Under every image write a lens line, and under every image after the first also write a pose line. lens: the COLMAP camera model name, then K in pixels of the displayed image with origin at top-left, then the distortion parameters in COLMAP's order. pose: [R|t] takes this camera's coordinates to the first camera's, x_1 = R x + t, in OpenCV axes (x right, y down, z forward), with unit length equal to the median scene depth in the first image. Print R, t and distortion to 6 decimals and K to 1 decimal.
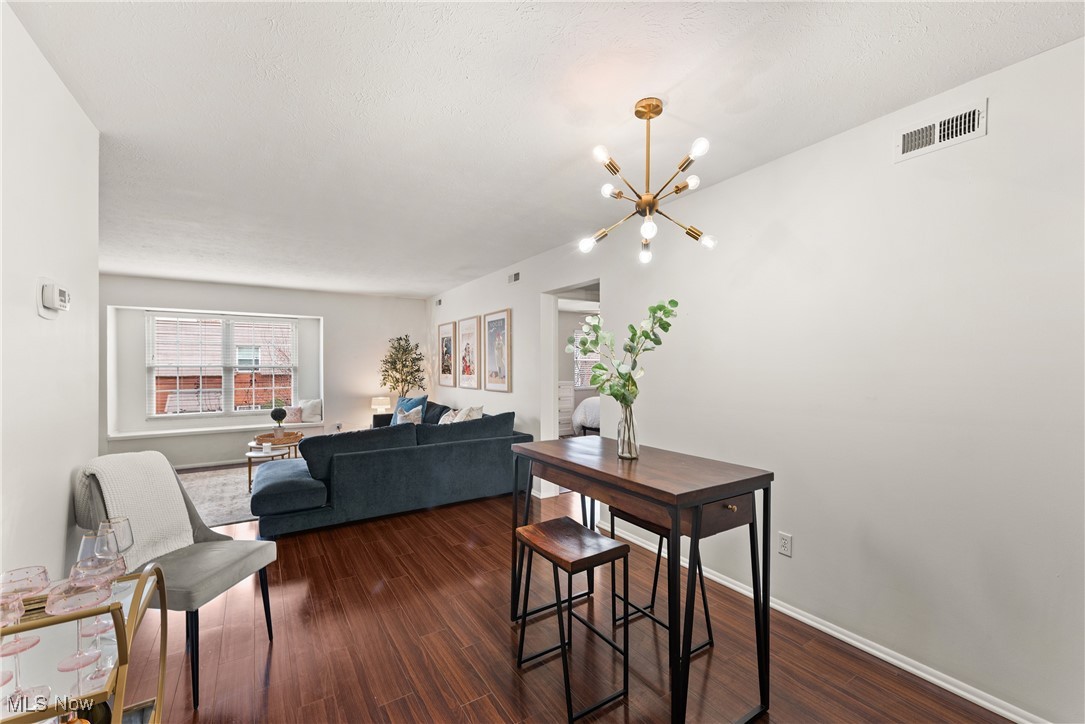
lens RADIAL K [[450.0, 0, 536.9], [0, 450.0, 364.9], [0, 0, 1]] dist [0.013812, -0.004278]
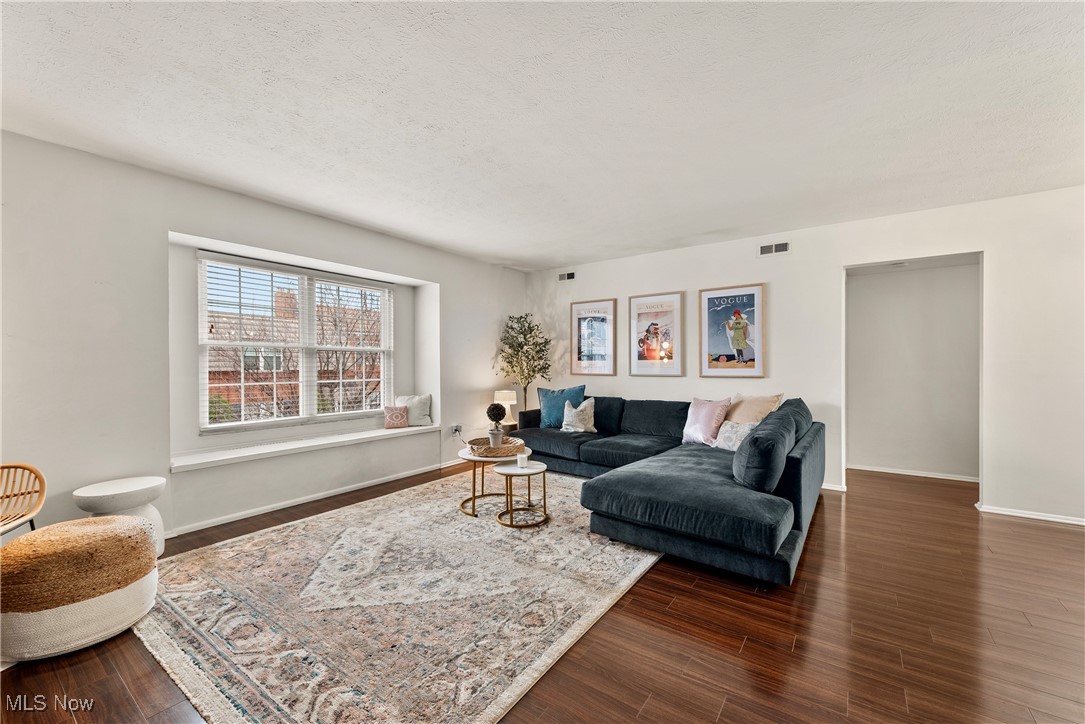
lens RADIAL K [[450.0, 0, 550.7], [0, 450.0, 359.9], [0, 0, 1]] dist [0.013812, -0.004278]
pose [[0.925028, 0.004332, 0.379873, -0.615413], [-0.001946, 0.999976, -0.006664, 0.025885], [-0.379893, 0.005425, 0.925014, 0.257721]]
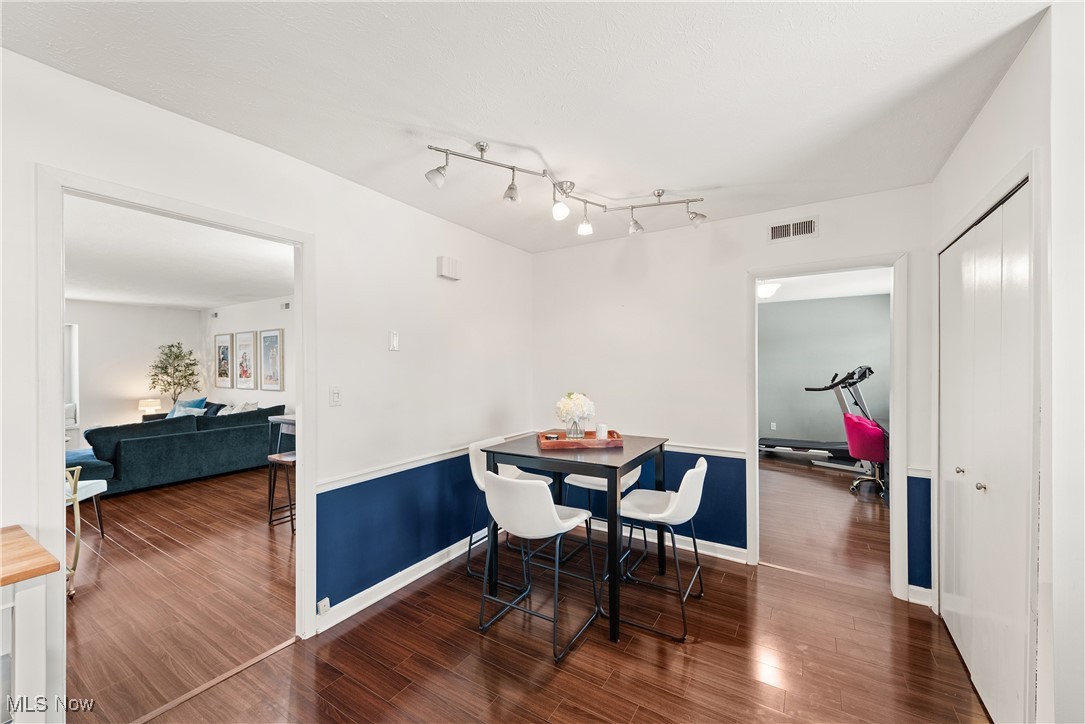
lens RADIAL K [[424.9, 0, 542.8], [0, 424.9, 366.4], [0, 0, 1]] dist [0.009031, -0.001467]
pose [[0.901553, -0.001463, 0.432667, 0.070518], [-0.000308, 0.999992, 0.004022, -0.013344], [-0.432669, -0.003759, 0.901545, -0.374528]]
